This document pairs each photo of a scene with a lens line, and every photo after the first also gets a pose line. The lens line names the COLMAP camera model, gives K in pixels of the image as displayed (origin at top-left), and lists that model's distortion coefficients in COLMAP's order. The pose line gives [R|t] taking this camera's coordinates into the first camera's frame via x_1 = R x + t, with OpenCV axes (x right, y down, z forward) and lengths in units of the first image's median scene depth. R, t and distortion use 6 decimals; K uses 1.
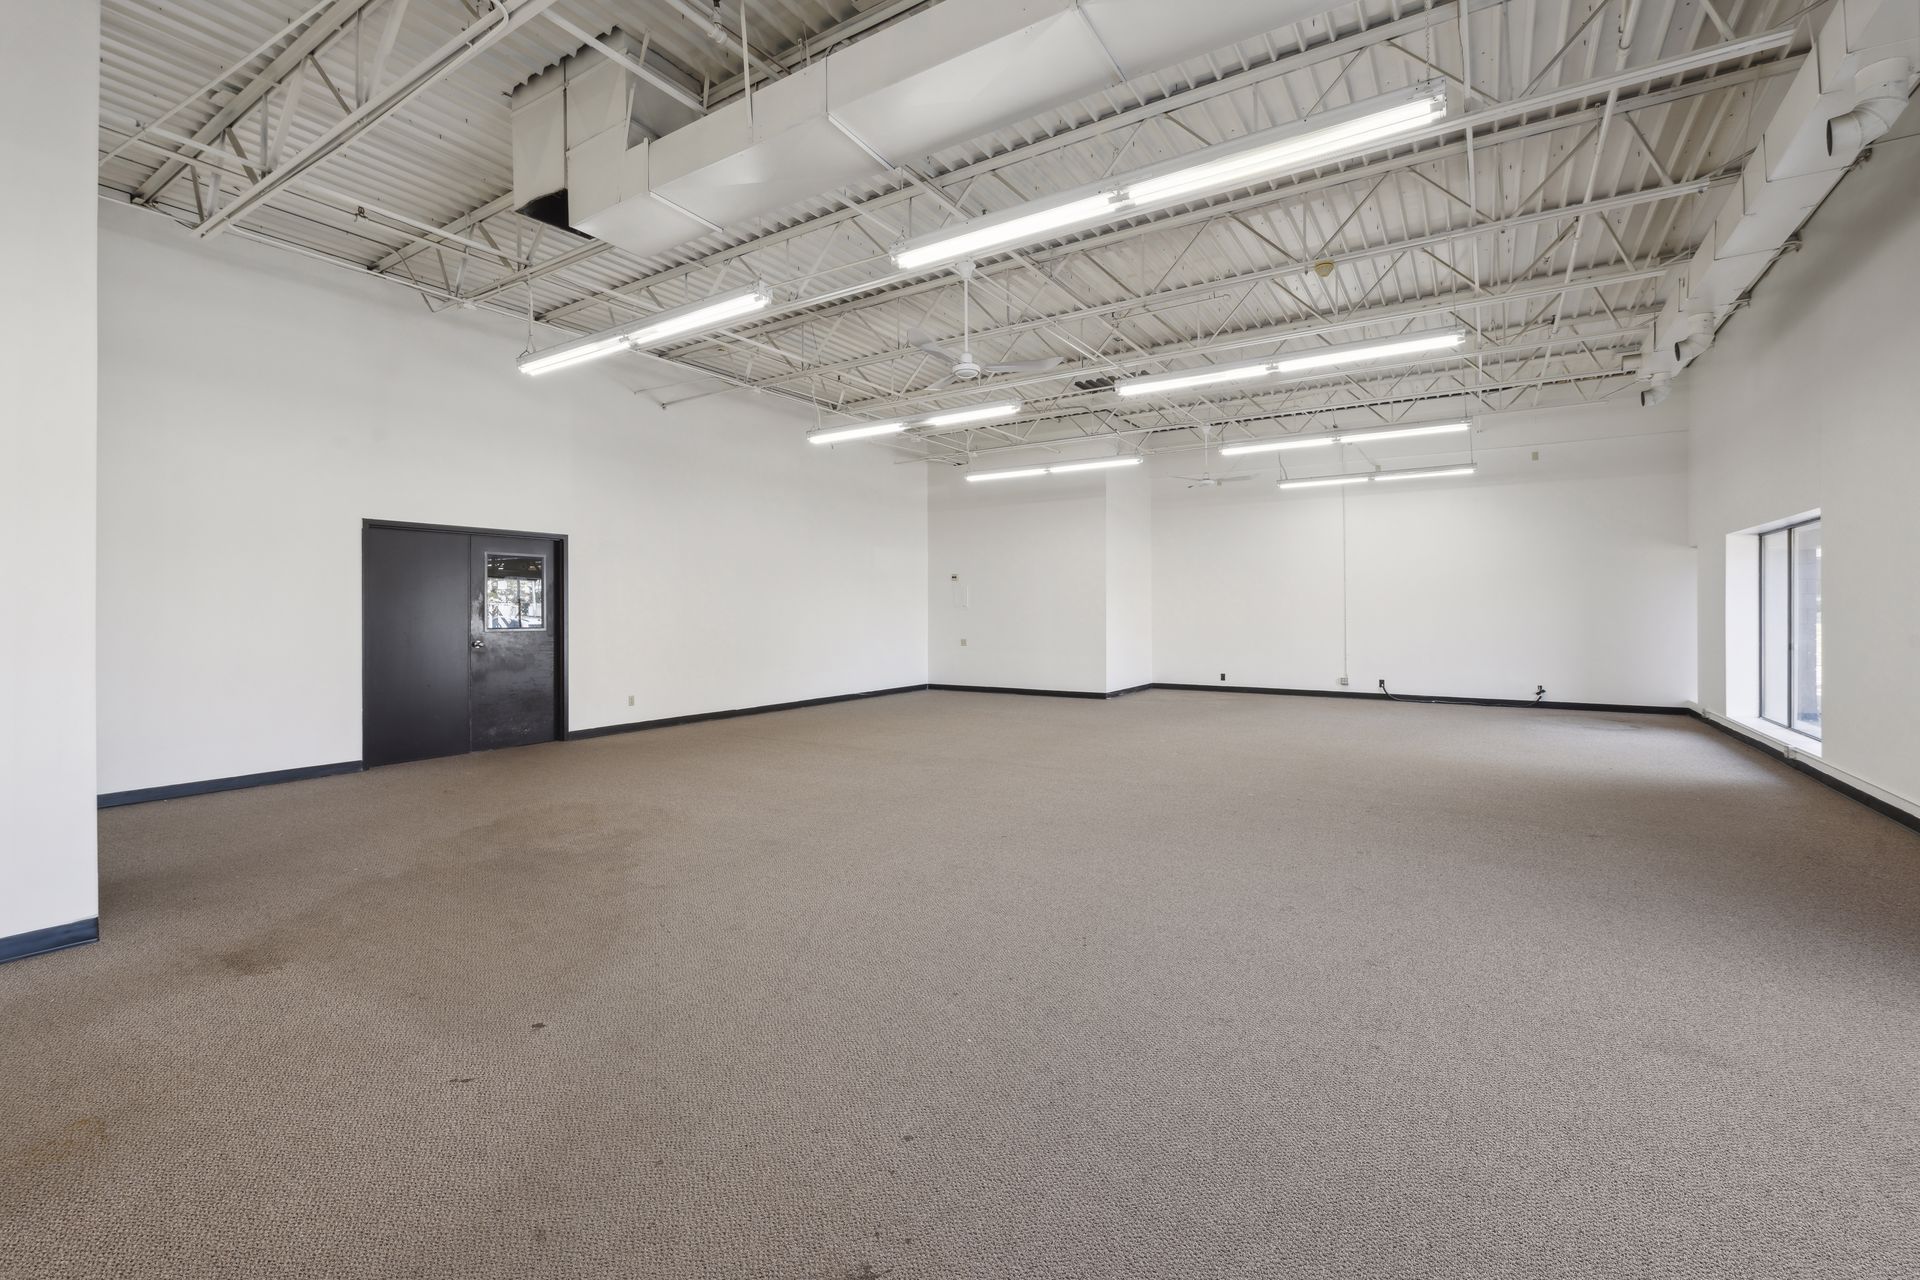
lens RADIAL K [[831.6, 0, 946.9], [0, 831.6, 612.9], [0, 0, 1]] dist [-0.015303, -0.000323]
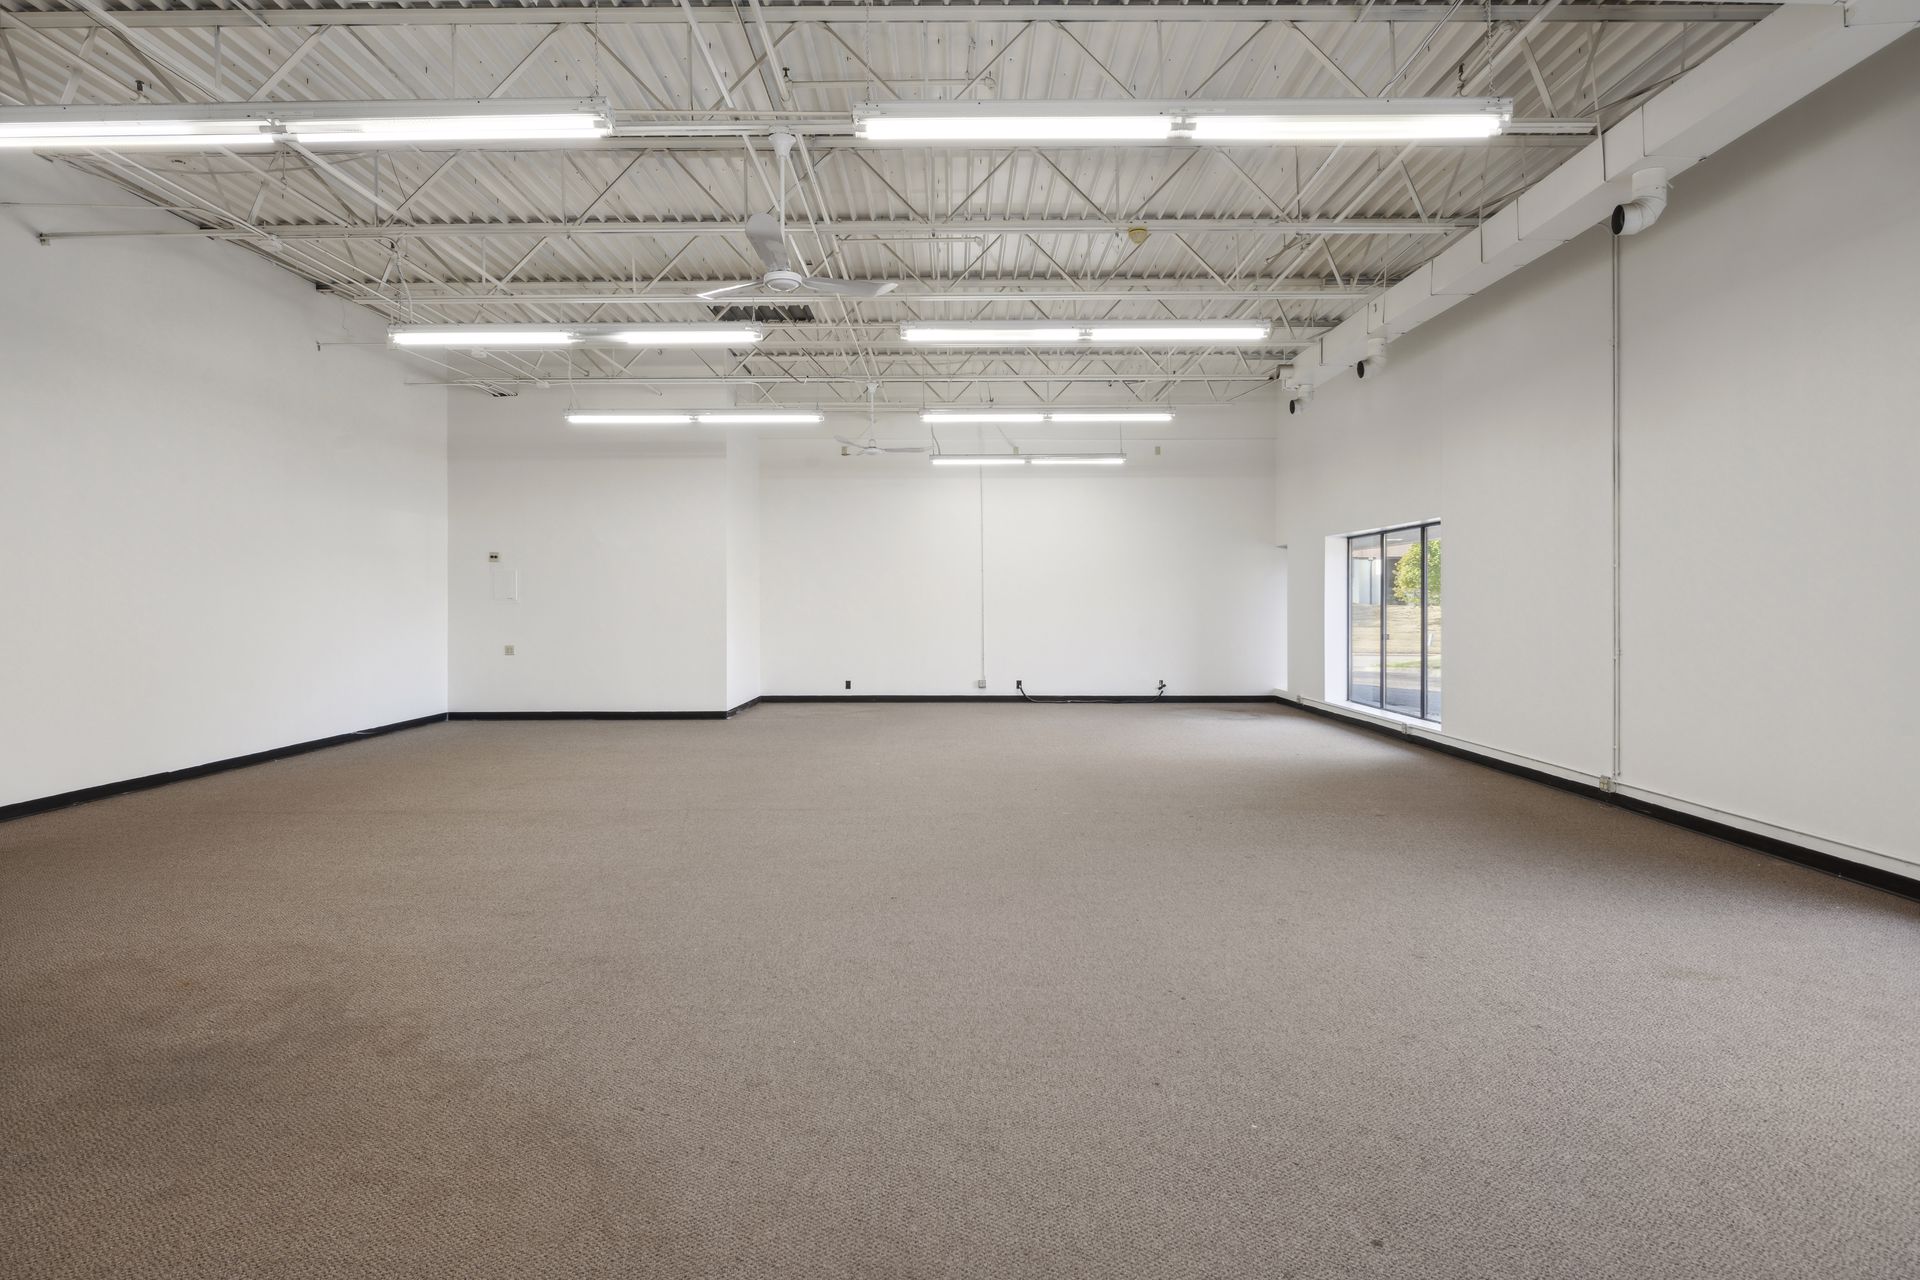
lens RADIAL K [[1051.5, 0, 953.7], [0, 1051.5, 623.5], [0, 0, 1]] dist [-0.011933, 0.000079]
pose [[0.838260, -0.009112, 0.545195, -0.185828], [0.000898, 0.999882, 0.015331, -0.000712], [-0.545270, -0.012361, 0.838169, 0.066832]]
